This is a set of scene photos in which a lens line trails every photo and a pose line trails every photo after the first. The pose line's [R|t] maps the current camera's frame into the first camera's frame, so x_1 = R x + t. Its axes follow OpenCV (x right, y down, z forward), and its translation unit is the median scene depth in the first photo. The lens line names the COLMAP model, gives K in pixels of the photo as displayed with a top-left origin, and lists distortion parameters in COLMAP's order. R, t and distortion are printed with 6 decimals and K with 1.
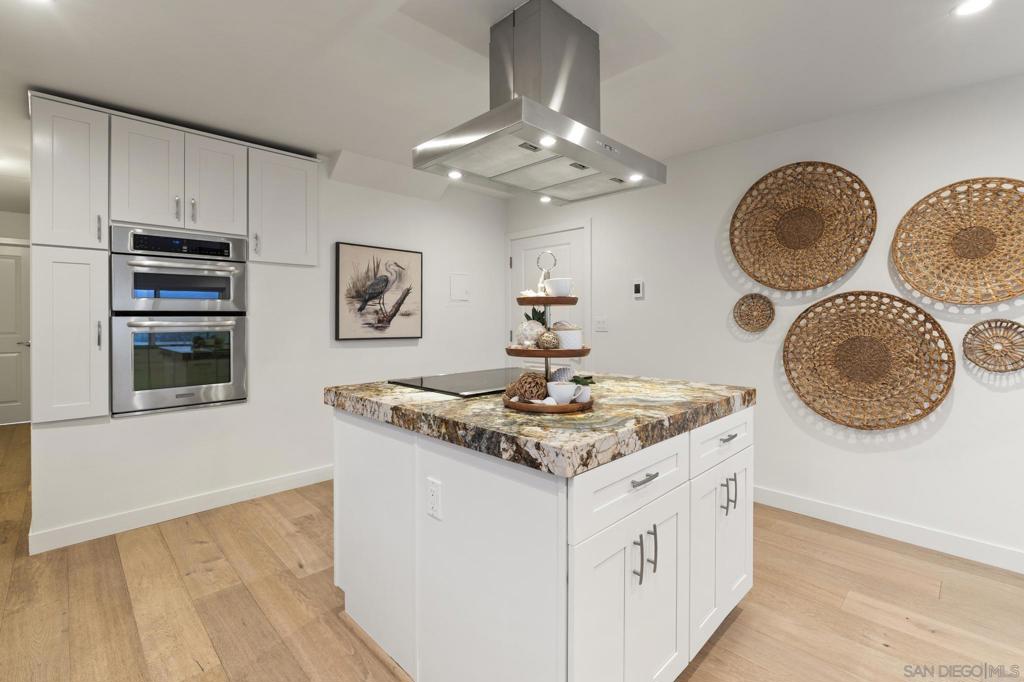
lens RADIAL K [[455.4, 0, 516.0], [0, 455.4, 317.2], [0, 0, 1]] dist [-0.000042, -0.001542]
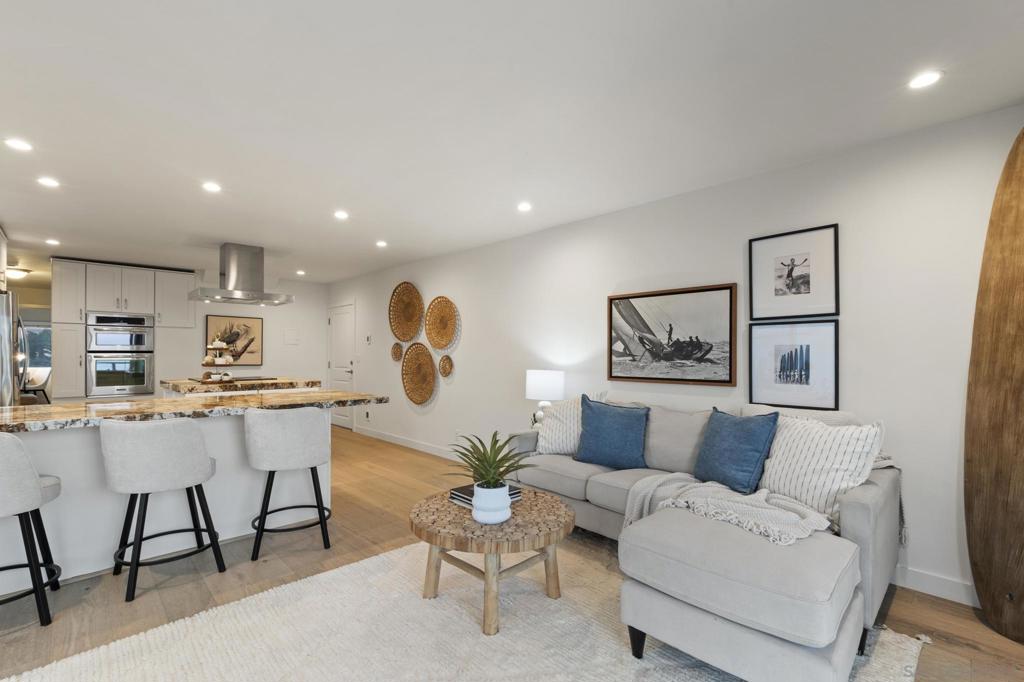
lens RADIAL K [[455.4, 0, 509.8], [0, 455.4, 349.2], [0, 0, 1]] dist [-0.000042, -0.001542]
pose [[0.999770, 0.000235, -0.021439, 1.062089], [-0.000431, 0.999958, -0.009117, -0.002907], [0.021436, 0.009124, 0.999729, -1.021793]]
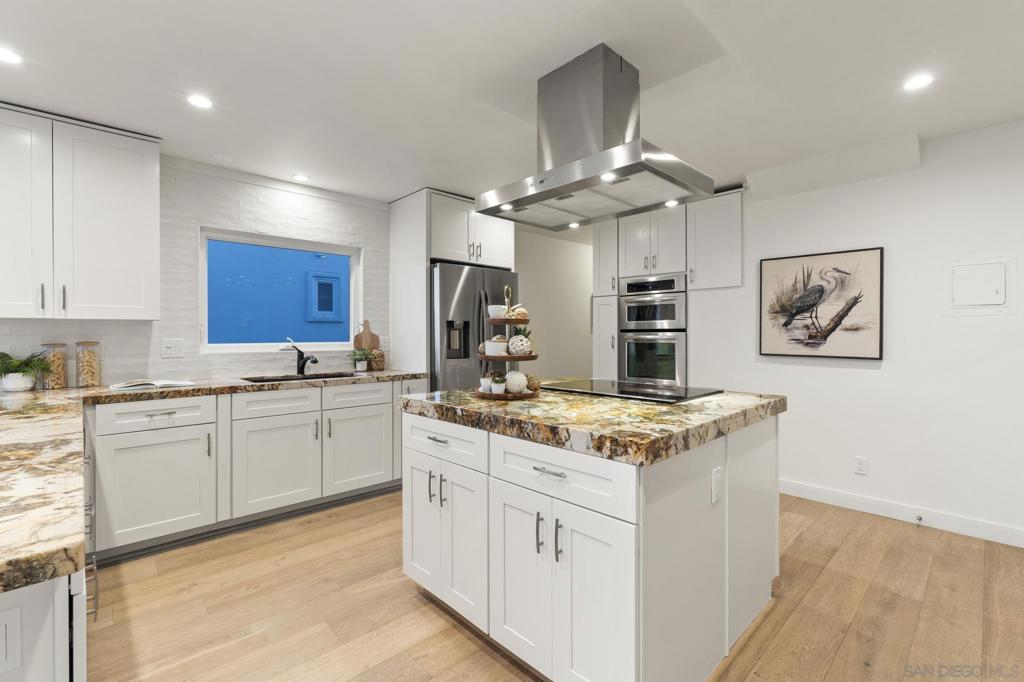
lens RADIAL K [[455.4, 0, 511.8], [0, 455.4, 332.5], [0, 0, 1]] dist [-0.000042, -0.001542]
pose [[-0.029831, -0.003182, -0.999550, 0.741353], [0.001408, 0.999994, -0.003225, 0.002168], [0.999554, -0.001503, -0.029826, 0.536281]]
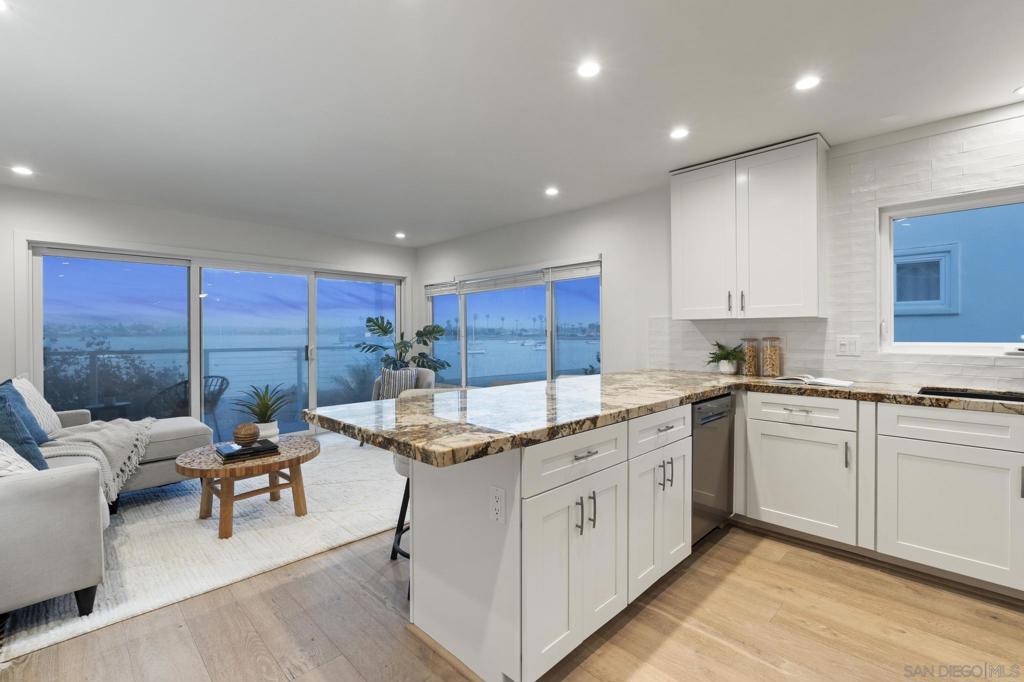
lens RADIAL K [[455.4, 0, 512.2], [0, 455.4, 333.4], [0, 0, 1]] dist [-0.000042, -0.001542]
pose [[-0.999997, 0.001934, 0.001588, 0.456646], [0.001942, 0.999987, 0.004702, 0.001019], [-0.001579, 0.004705, -0.999988, 0.709662]]
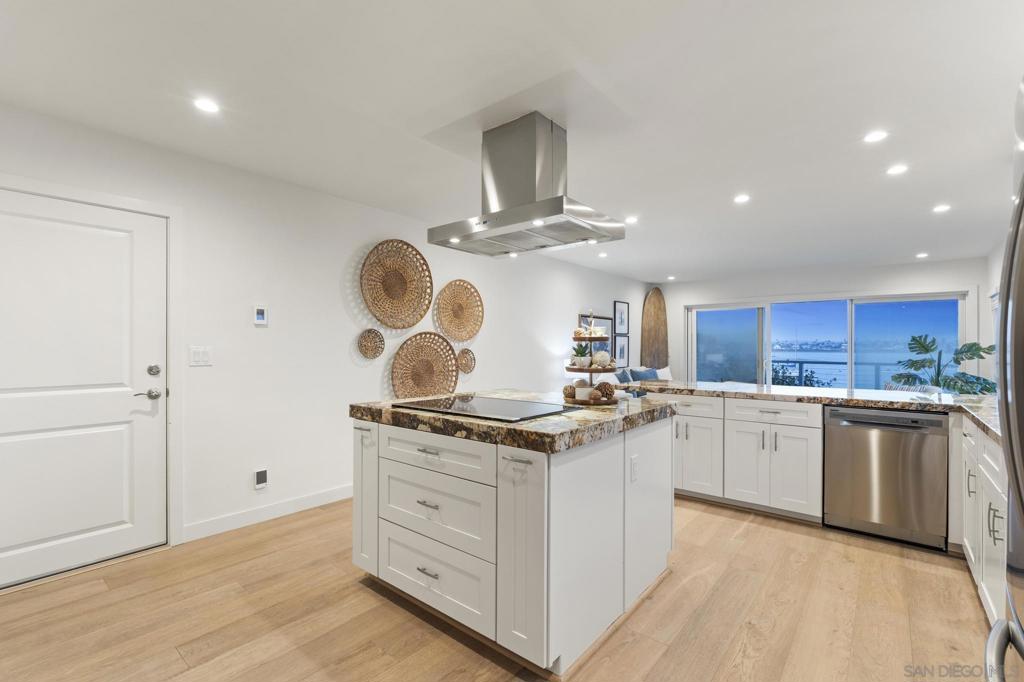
lens RADIAL K [[455.4, 0, 505.4], [0, 455.4, 344.0], [0, 0, 1]] dist [-0.000042, -0.001542]
pose [[-0.083029, 0.006795, 0.996524, -0.783055], [-0.003845, 0.999967, -0.007138, -0.001443], [-0.996540, -0.004425, -0.083000, 0.733380]]
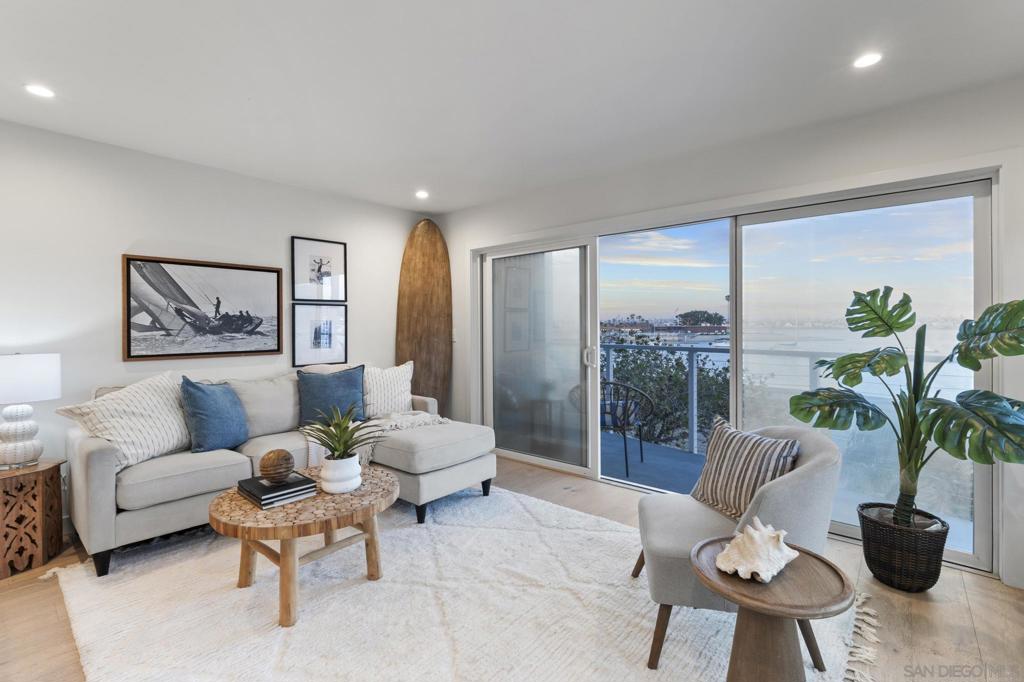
lens RADIAL K [[455.4, 0, 510.6], [0, 455.4, 327.8], [0, 0, 1]] dist [-0.000042, -0.001542]
pose [[-0.074996, -0.001055, 0.997183, 0.292713], [0.006012, 0.999981, 0.001511, 0.001650], [-0.997166, 0.006108, -0.074988, -0.531013]]
